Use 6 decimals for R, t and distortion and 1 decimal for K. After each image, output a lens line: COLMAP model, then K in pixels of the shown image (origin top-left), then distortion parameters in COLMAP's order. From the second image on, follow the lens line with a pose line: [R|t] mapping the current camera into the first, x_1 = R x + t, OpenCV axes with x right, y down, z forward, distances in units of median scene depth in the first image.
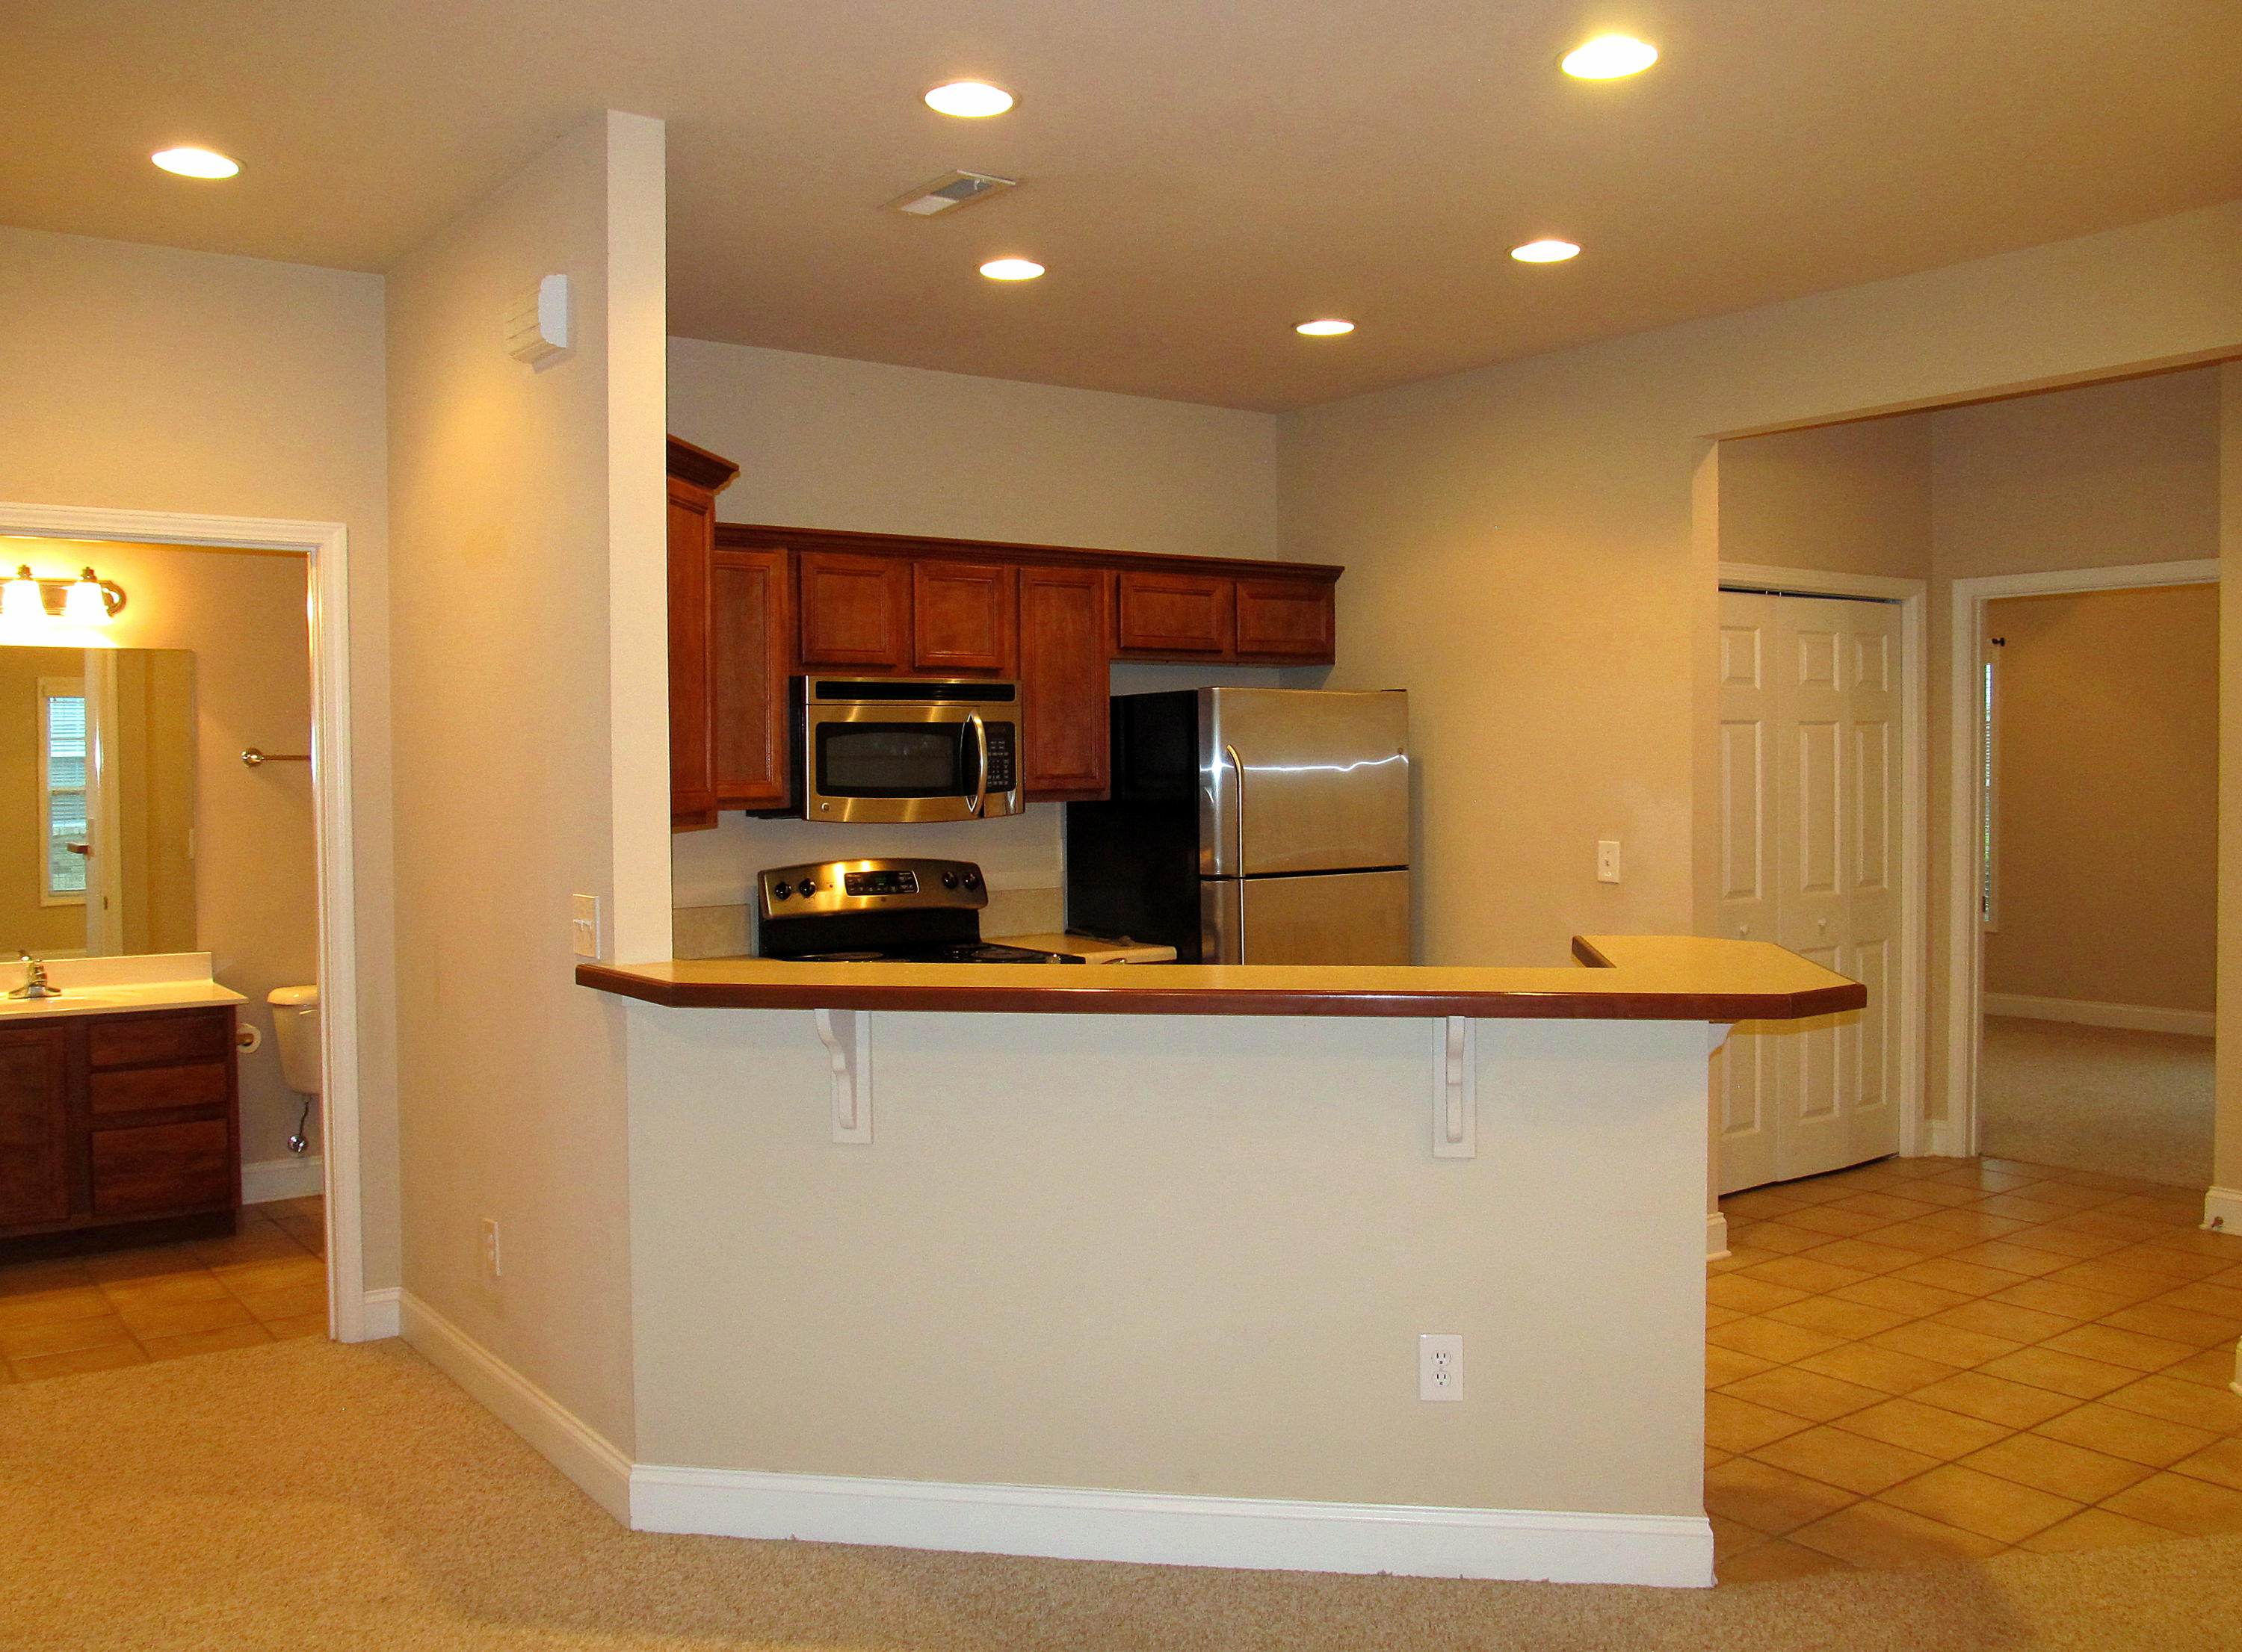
lens RADIAL K [[1898.9, 0, 1121.0], [0, 1898.9, 826.0], [0, 0, 1]] dist [-0.050852, -0.008755]
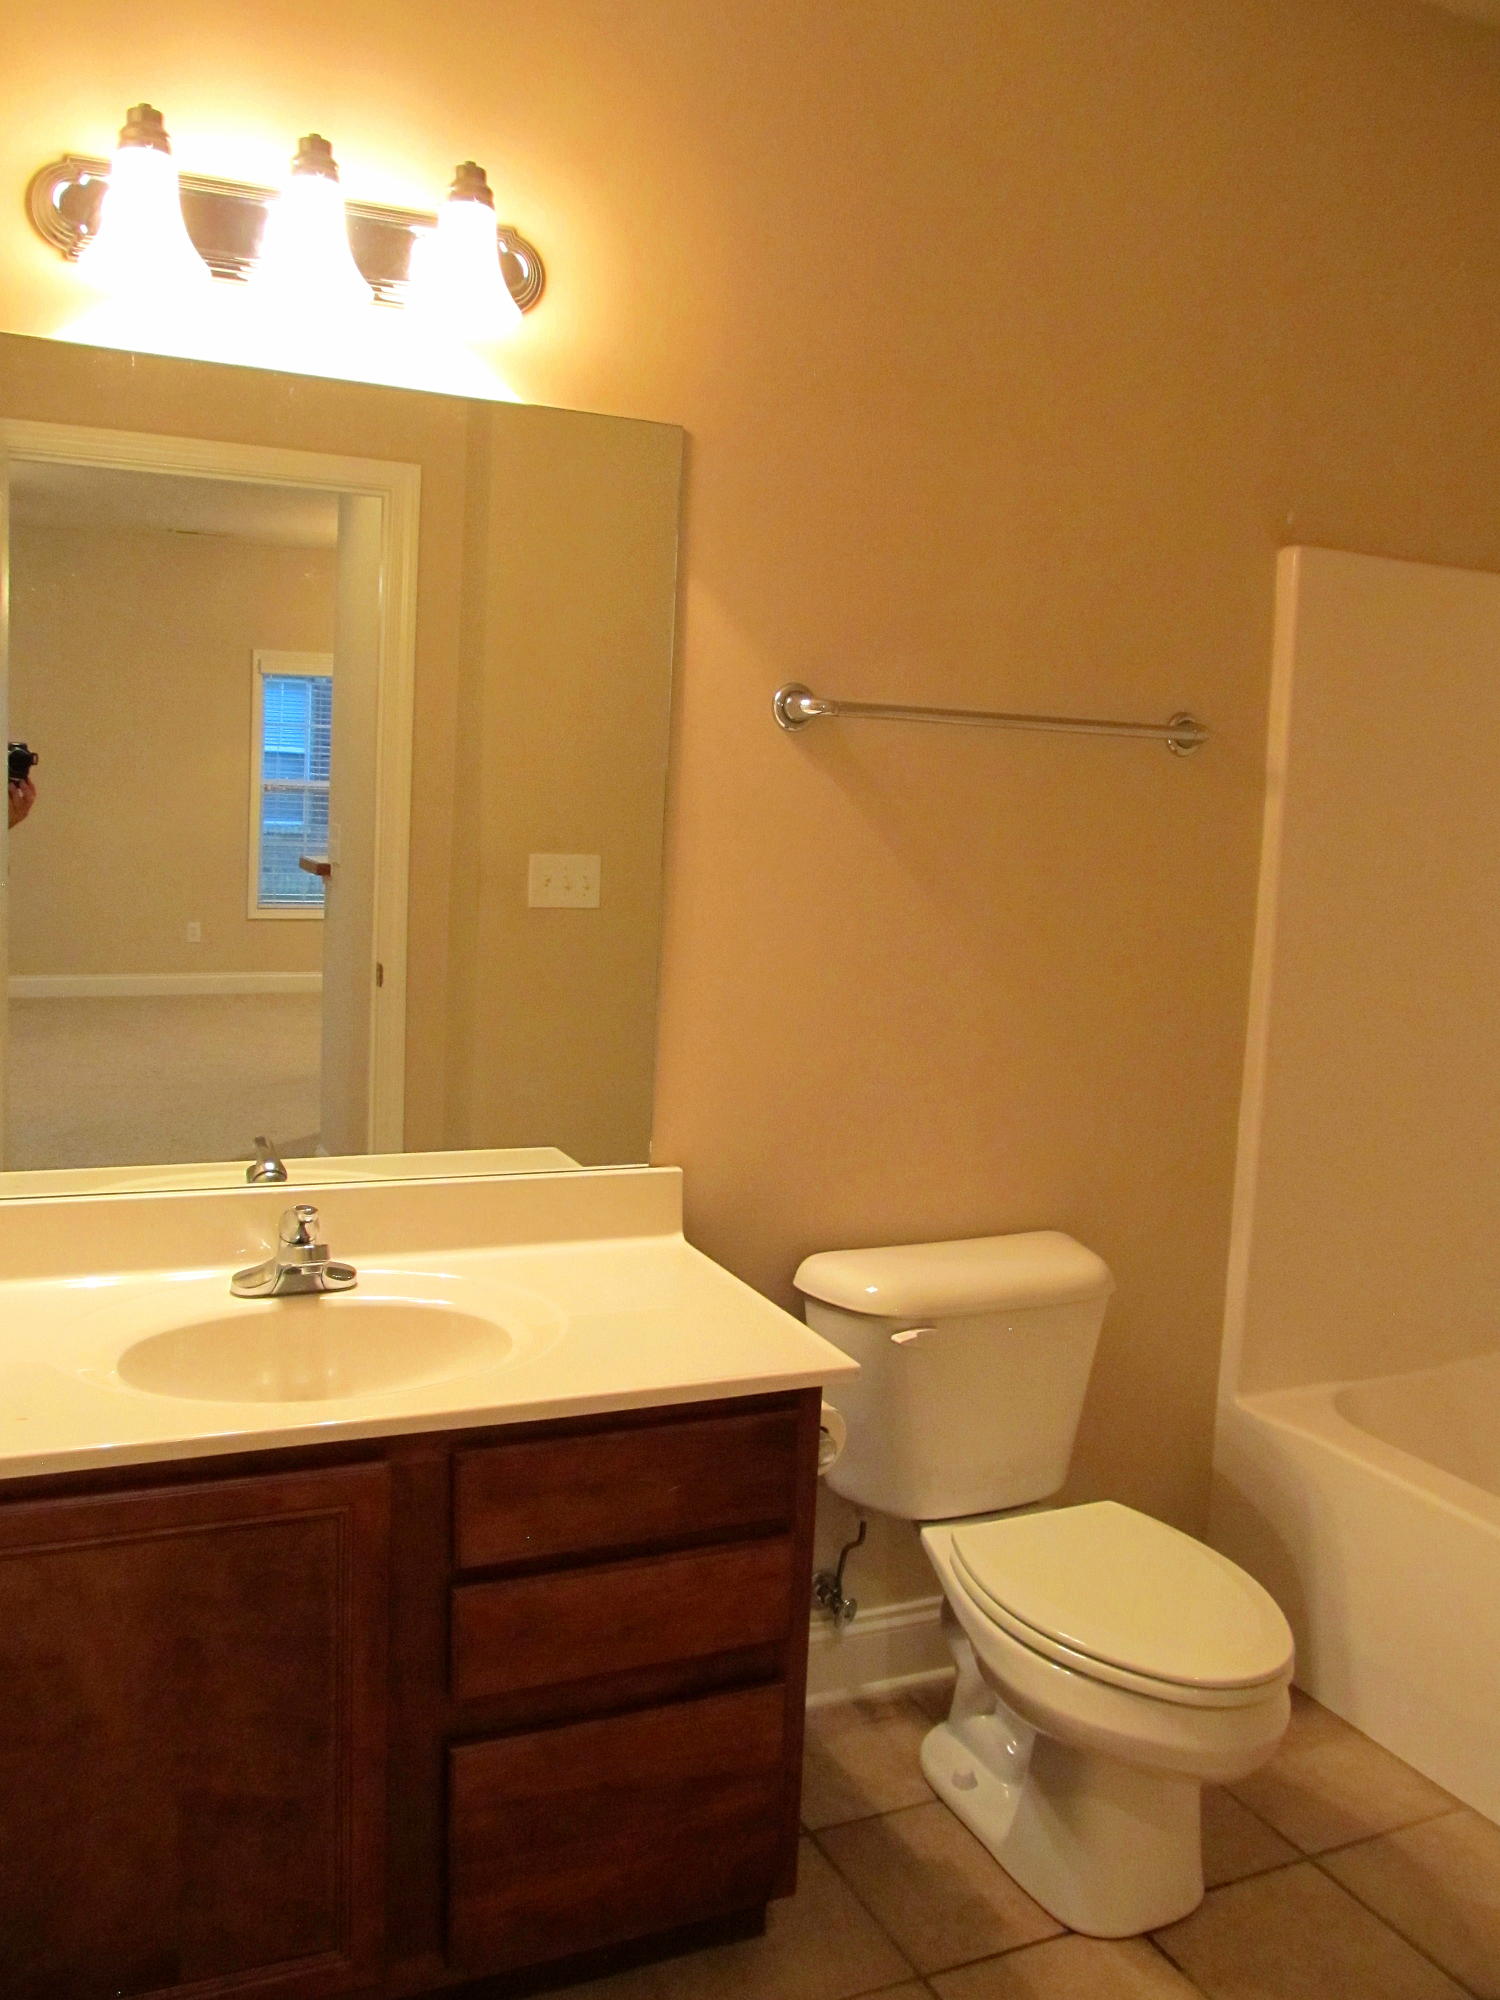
lens RADIAL K [[1655.1, 0, 750.0], [0, 1655.1, 1000.0], [0, 0, 1]] dist [-0.068573, -0.000933]
pose [[0.973366, 0.078276, -0.215482, -0.415762], [-0.060562, 0.994311, 0.087624, -0.003462], [0.221115, -0.072240, 0.972569, 0.682735]]
